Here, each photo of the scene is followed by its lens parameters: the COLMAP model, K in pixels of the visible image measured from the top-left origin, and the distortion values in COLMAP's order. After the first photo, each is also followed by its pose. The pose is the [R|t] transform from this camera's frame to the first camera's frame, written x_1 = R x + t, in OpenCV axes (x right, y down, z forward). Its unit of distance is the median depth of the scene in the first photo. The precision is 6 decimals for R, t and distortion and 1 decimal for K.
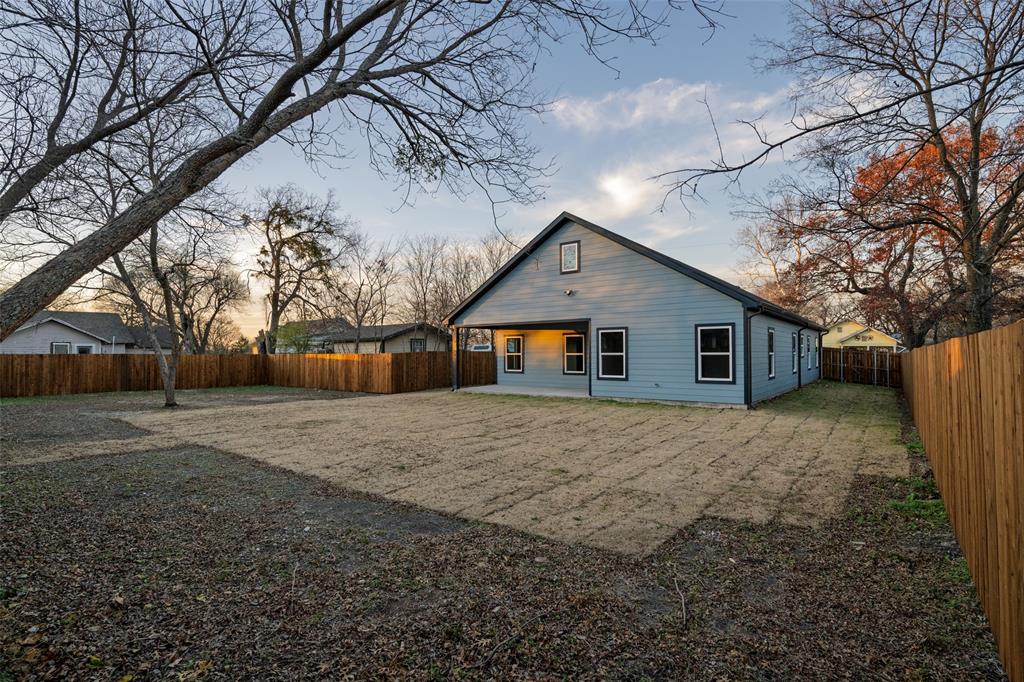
lens RADIAL K [[489.8, 0, 509.2], [0, 489.8, 342.4], [0, 0, 1]] dist [0.001955, 0.000530]
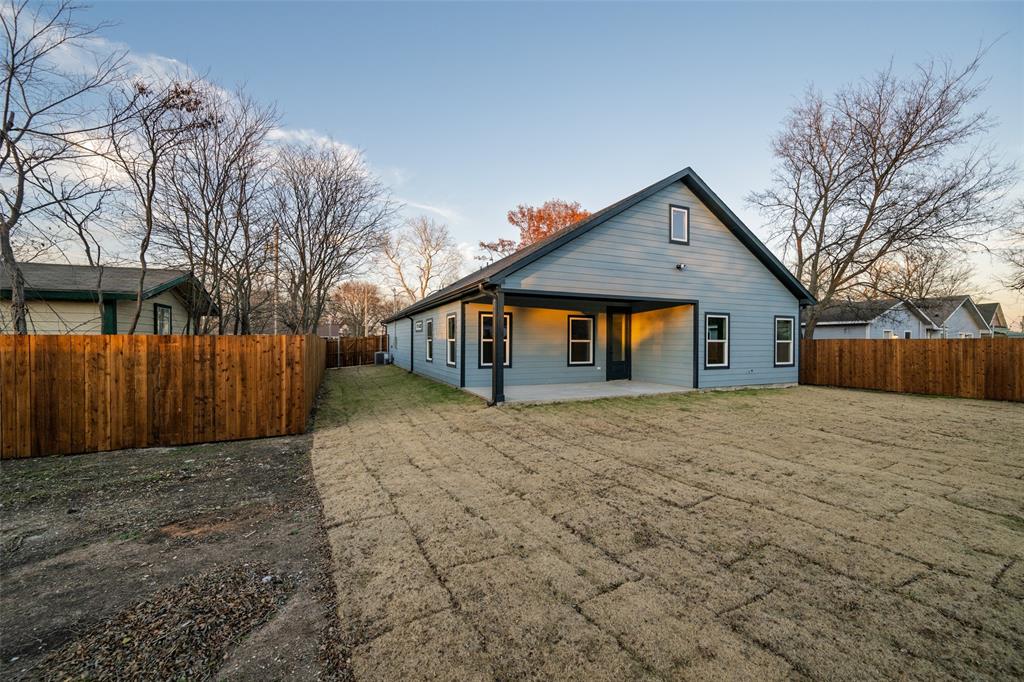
lens RADIAL K [[406.9, 0, 502.8], [0, 406.9, 340.6], [0, 0, 1]] dist [0.001755, 0.000552]
pose [[0.472029, 0.009569, 0.881531, -0.624552], [-0.024589, 0.999695, 0.002315, 0.029234], [-0.881240, -0.022769, 0.472120, 0.932740]]
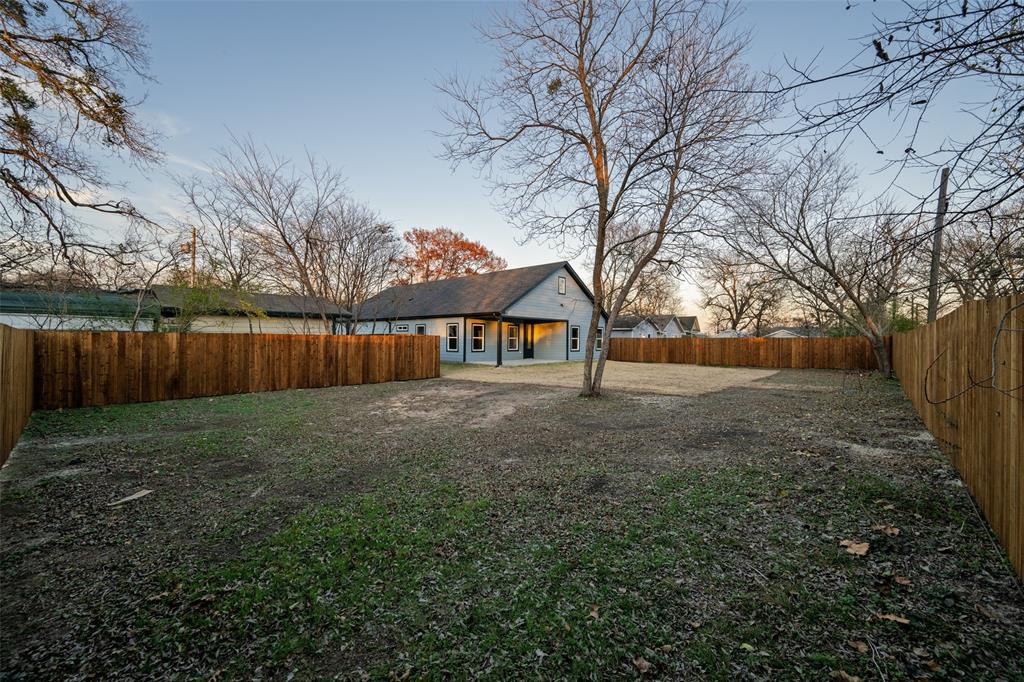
lens RADIAL K [[406.9, 0, 506.0], [0, 406.9, 341.1], [0, 0, 1]] dist [0.001755, 0.000552]
pose [[0.074039, 0.000863, 0.997255, -1.402375], [-0.029583, 0.999561, 0.001331, 0.037412], [-0.996816, -0.029600, 0.074032, 1.089519]]
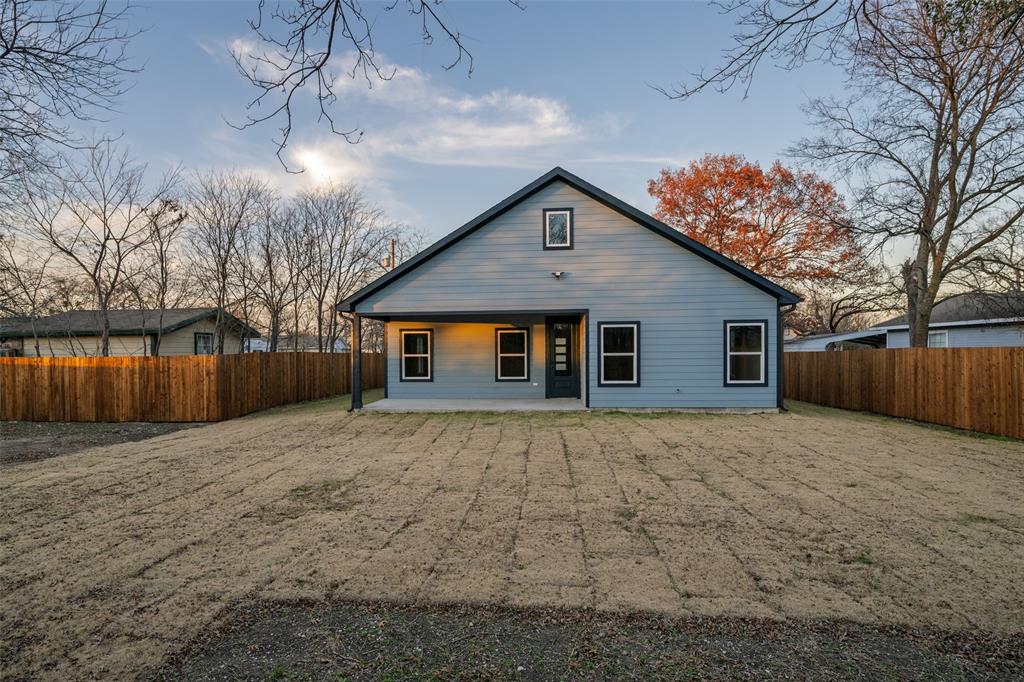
lens RADIAL K [[541.2, 0, 497.4], [0, 541.2, 357.5], [0, 0, 1]] dist [0.003284, 0.000015]
pose [[0.847179, -0.006180, 0.531272, -0.407347], [-0.007684, 0.999685, 0.023881, 0.008429], [-0.531252, -0.024314, 0.846865, 0.328758]]
